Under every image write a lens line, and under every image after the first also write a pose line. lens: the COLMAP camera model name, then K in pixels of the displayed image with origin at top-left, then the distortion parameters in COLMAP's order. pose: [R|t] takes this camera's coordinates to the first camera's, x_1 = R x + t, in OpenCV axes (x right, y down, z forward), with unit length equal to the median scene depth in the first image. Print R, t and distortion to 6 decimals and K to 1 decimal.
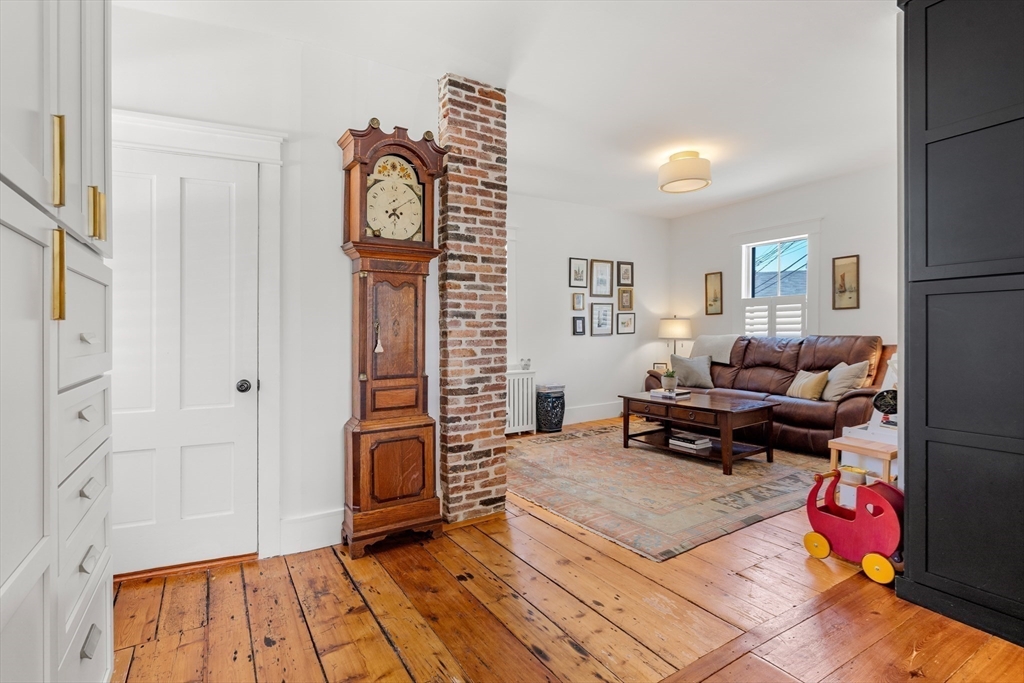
lens RADIAL K [[466.2, 0, 508.5], [0, 466.2, 332.3], [0, 0, 1]] dist [-0.005484, 0.000078]
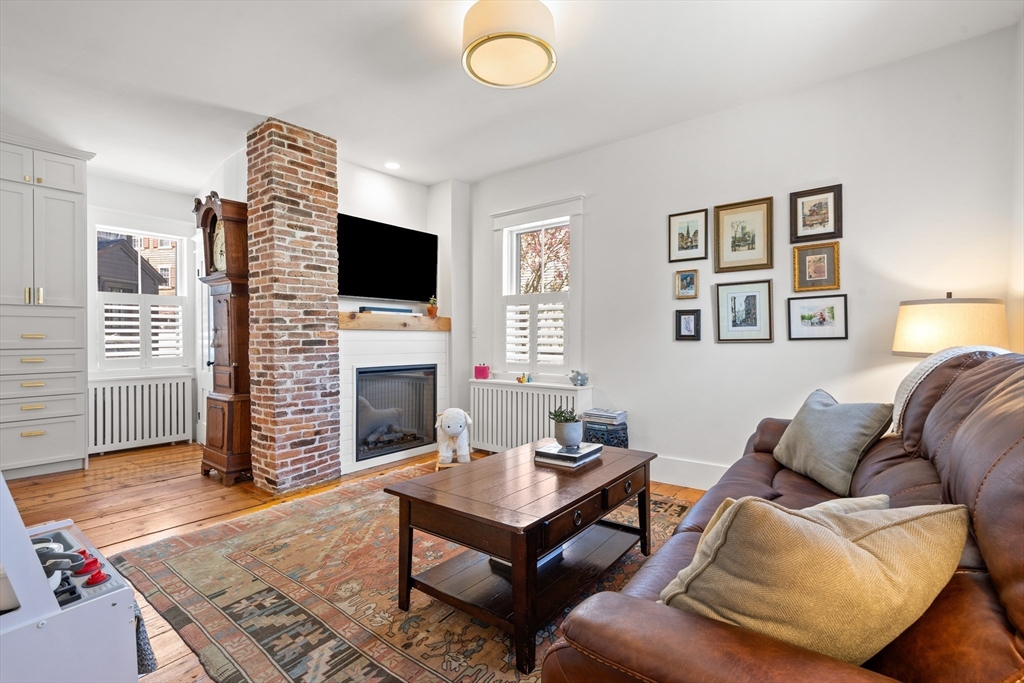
lens RADIAL K [[466.5, 0, 518.4], [0, 466.5, 338.5], [0, 0, 1]] dist [-0.000291, 0.000106]
pose [[0.355212, 0.010053, -0.934732, 1.266331], [-0.002942, 0.999949, 0.009636, -0.003973], [0.934781, -0.000673, 0.355223, 1.174318]]
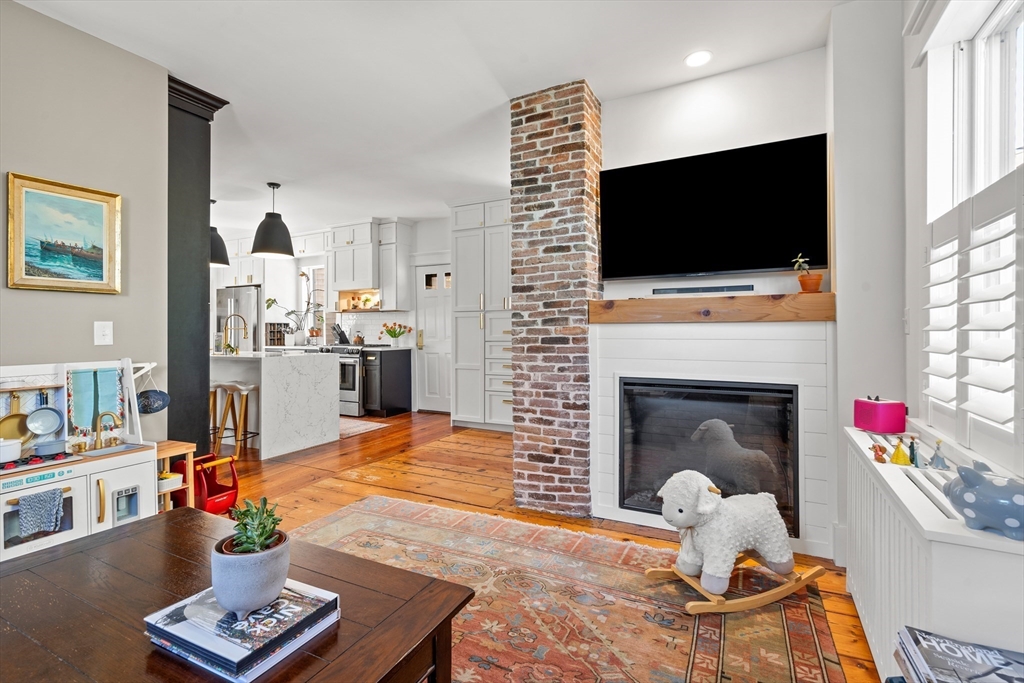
lens RADIAL K [[466.2, 0, 508.5], [0, 466.2, 332.3], [0, 0, 1]] dist [-0.005484, 0.000078]
pose [[-0.858709, 0.003235, -0.512453, 0.538841], [0.006682, 0.999966, -0.004885, 0.006892], [0.512420, -0.007619, -0.858701, 1.919575]]
